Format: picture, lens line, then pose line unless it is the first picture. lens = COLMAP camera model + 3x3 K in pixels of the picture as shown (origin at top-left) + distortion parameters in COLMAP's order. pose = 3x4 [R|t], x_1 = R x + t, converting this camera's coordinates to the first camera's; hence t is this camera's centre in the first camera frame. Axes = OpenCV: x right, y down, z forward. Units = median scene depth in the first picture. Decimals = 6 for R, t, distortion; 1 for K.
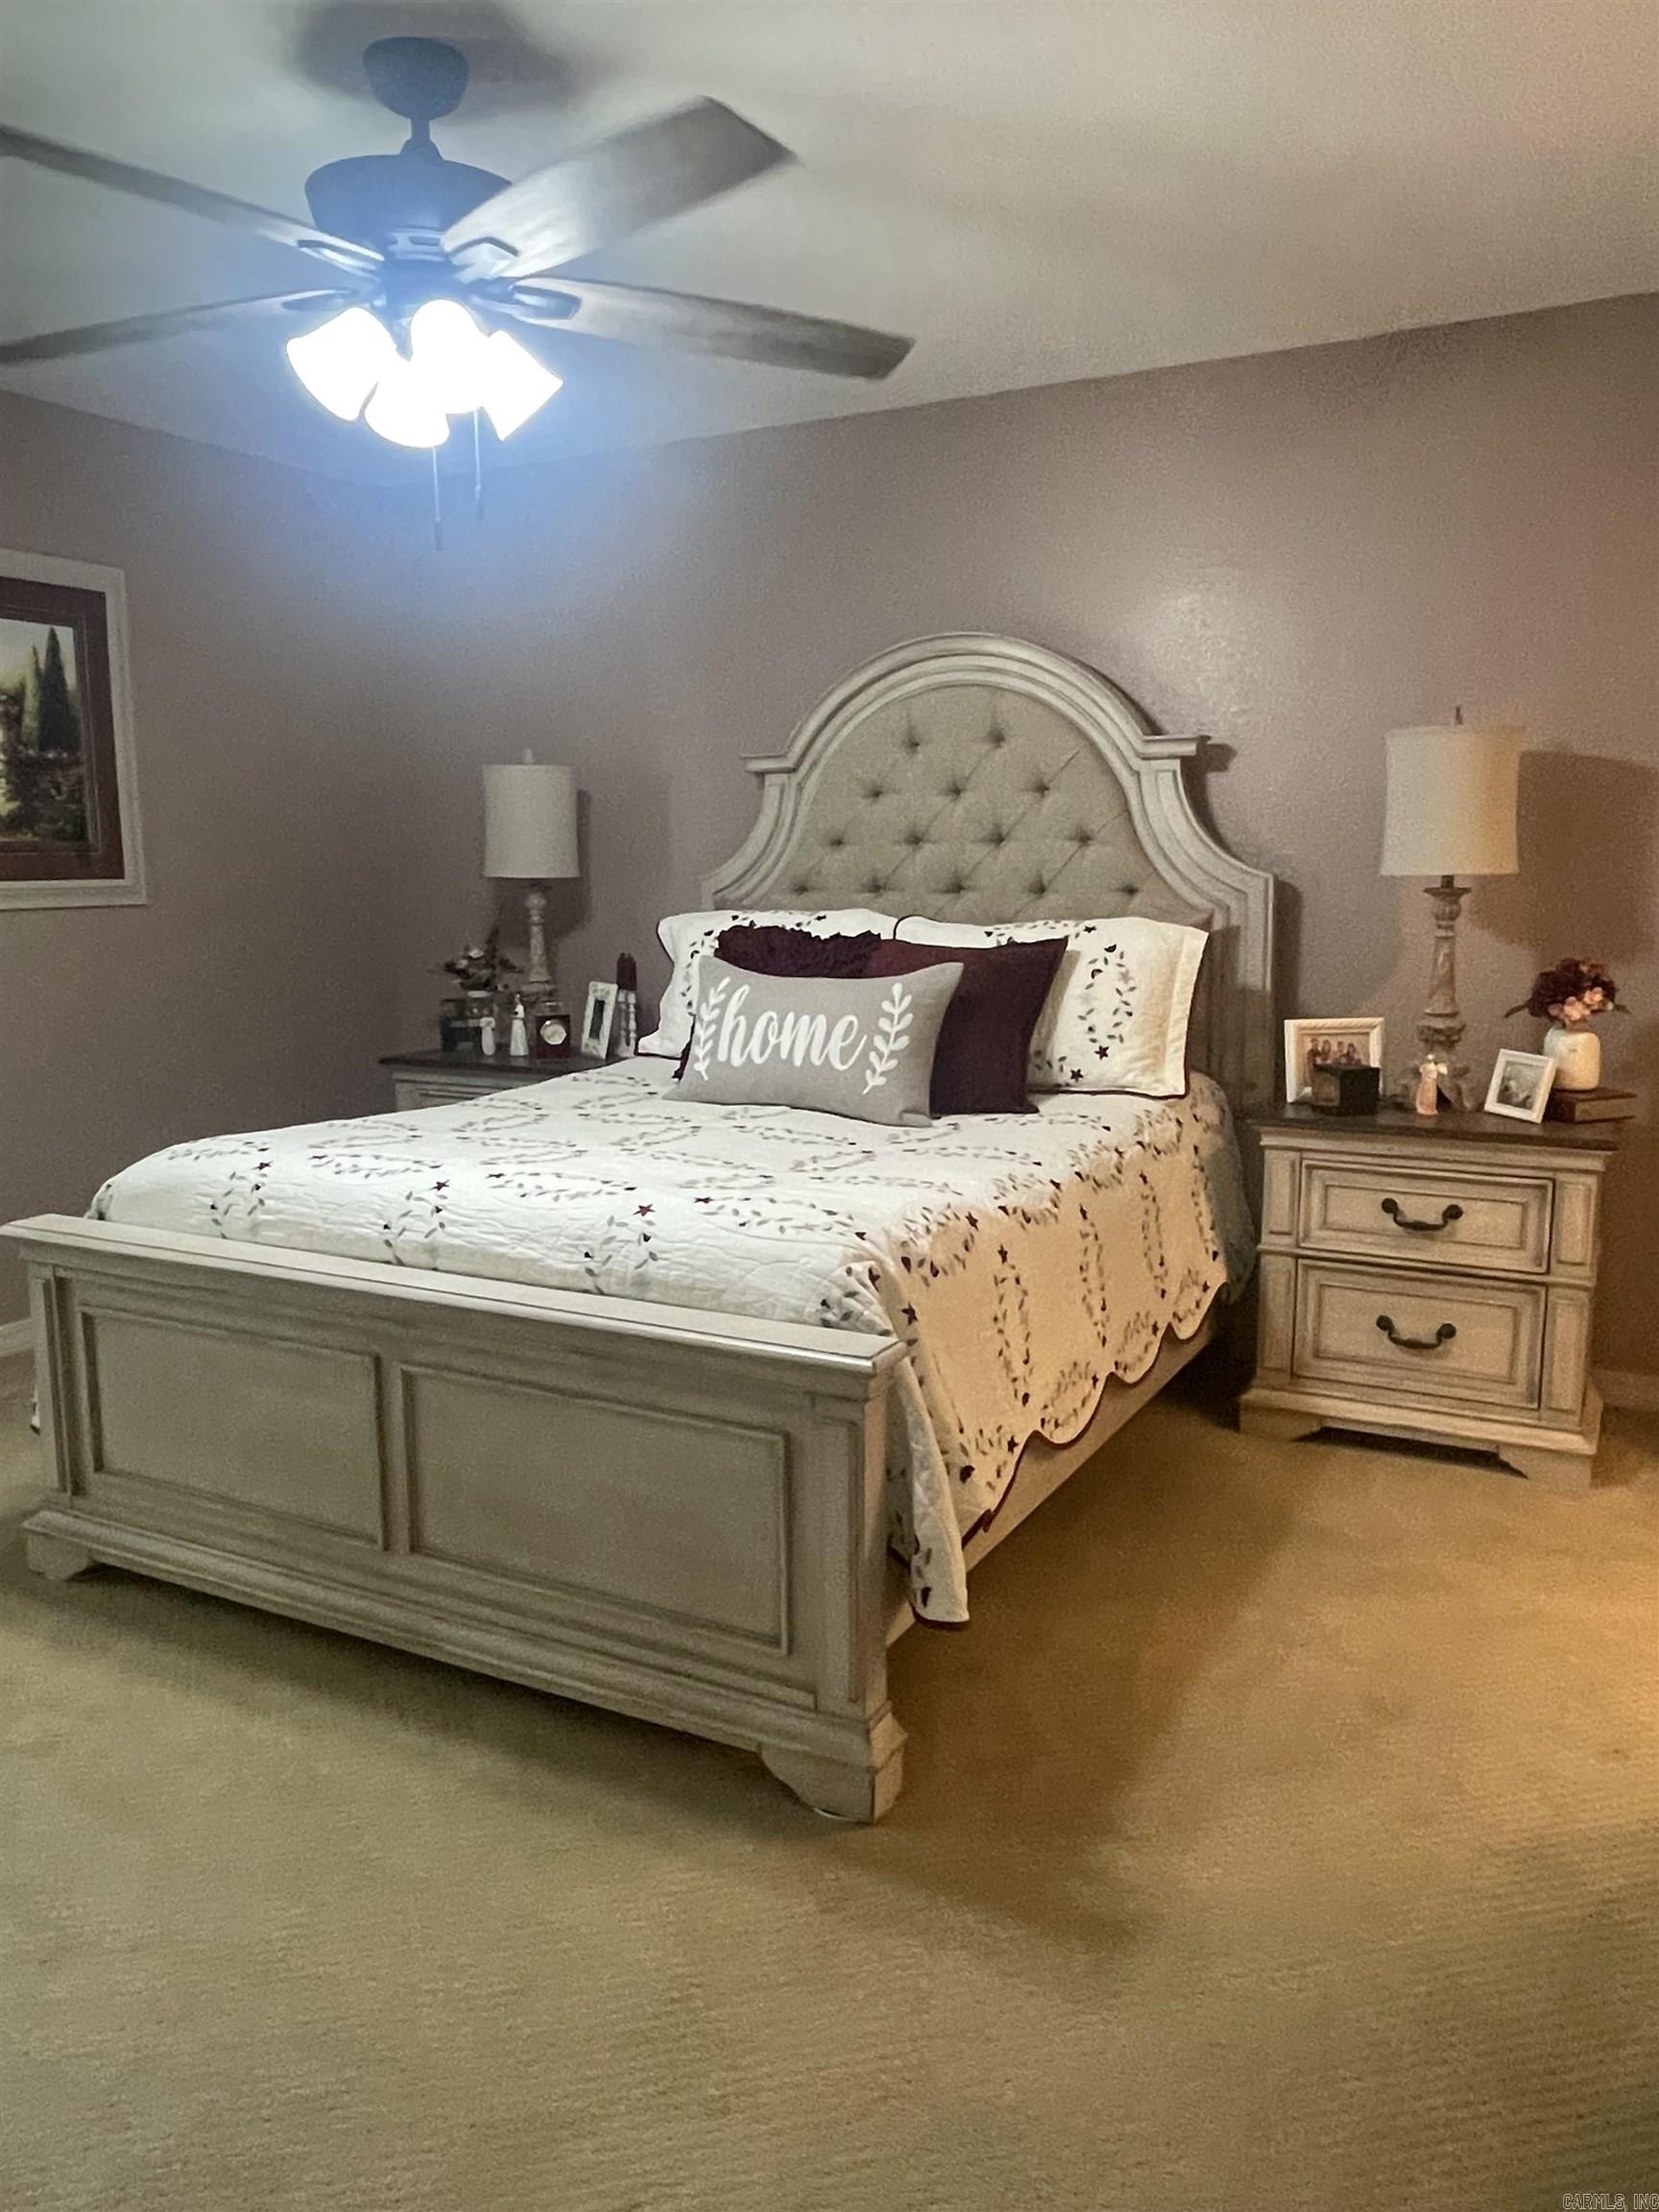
lens RADIAL K [[1625.6, 0, 835.9], [0, 1625.6, 1113.9], [0, 0, 1]] dist [0.026773, 0.001521]
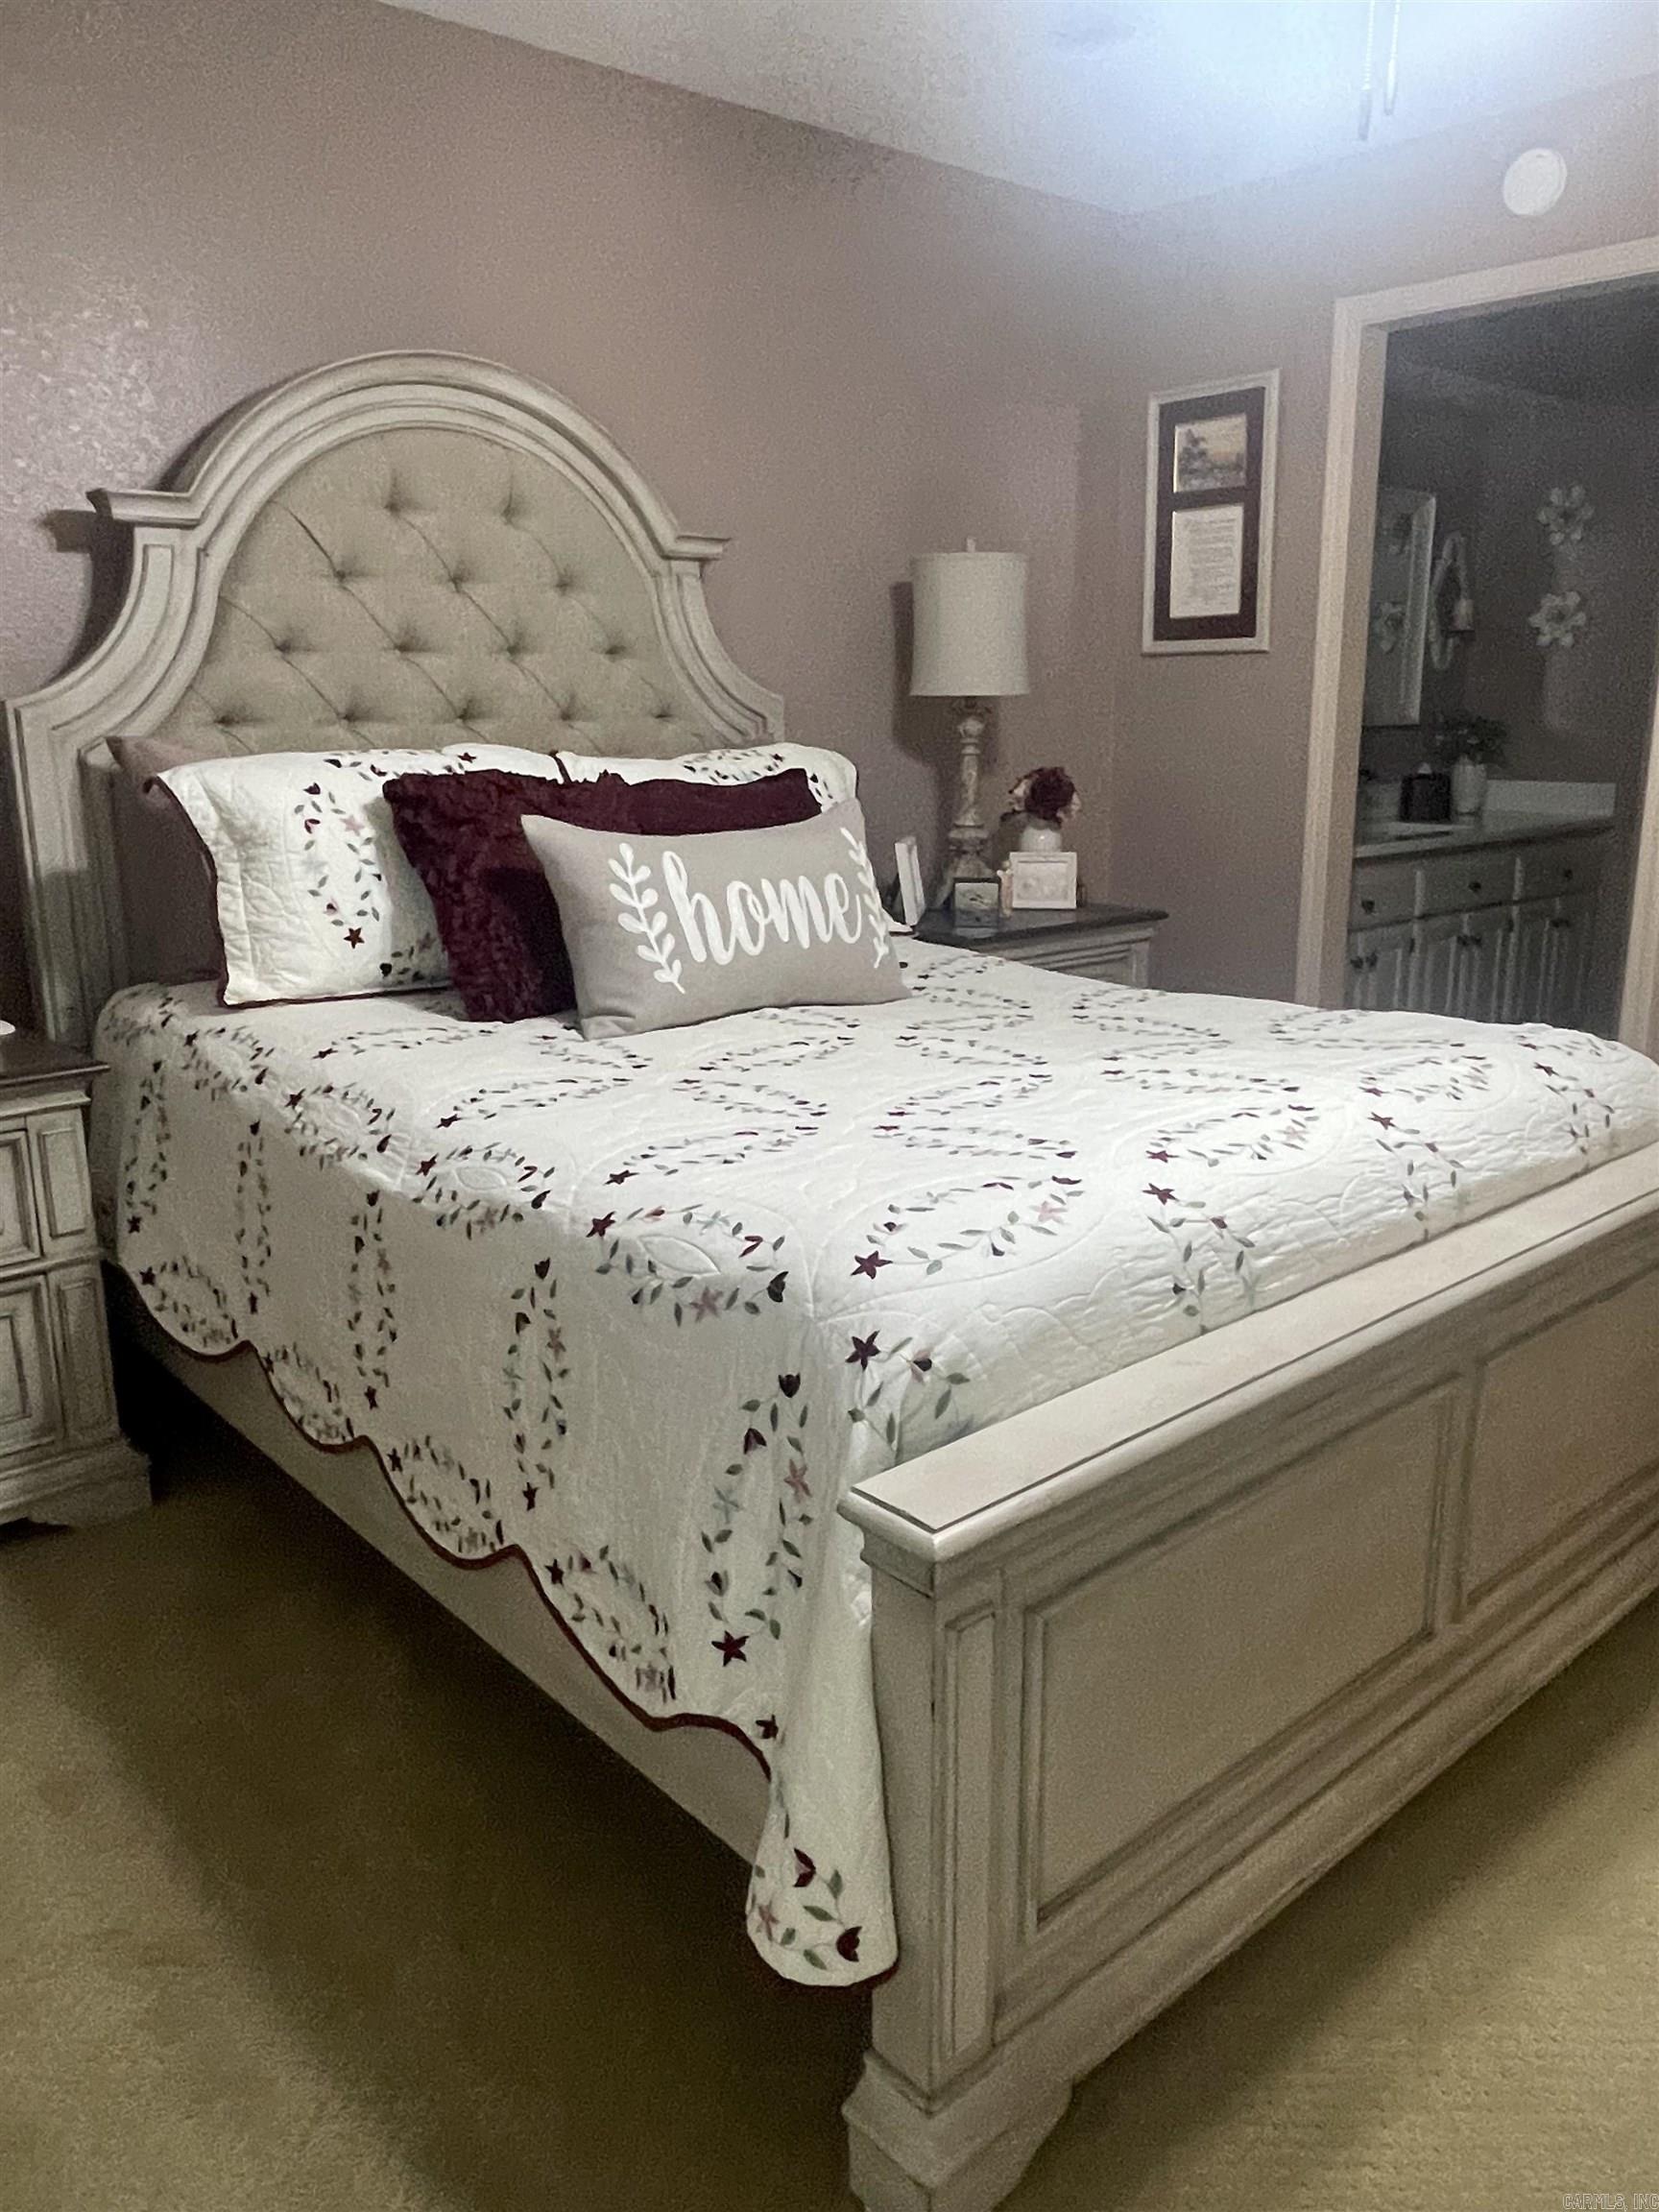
lens RADIAL K [[1625.6, 0, 829.7], [0, 1625.6, 1094.3], [0, 0, 1]] dist [0.026773, 0.001521]
pose [[0.342934, -0.217741, 0.913775, -0.694259], [0.153907, 0.972643, 0.174008, -0.089508], [-0.926665, 0.080964, 0.367064, 0.703269]]
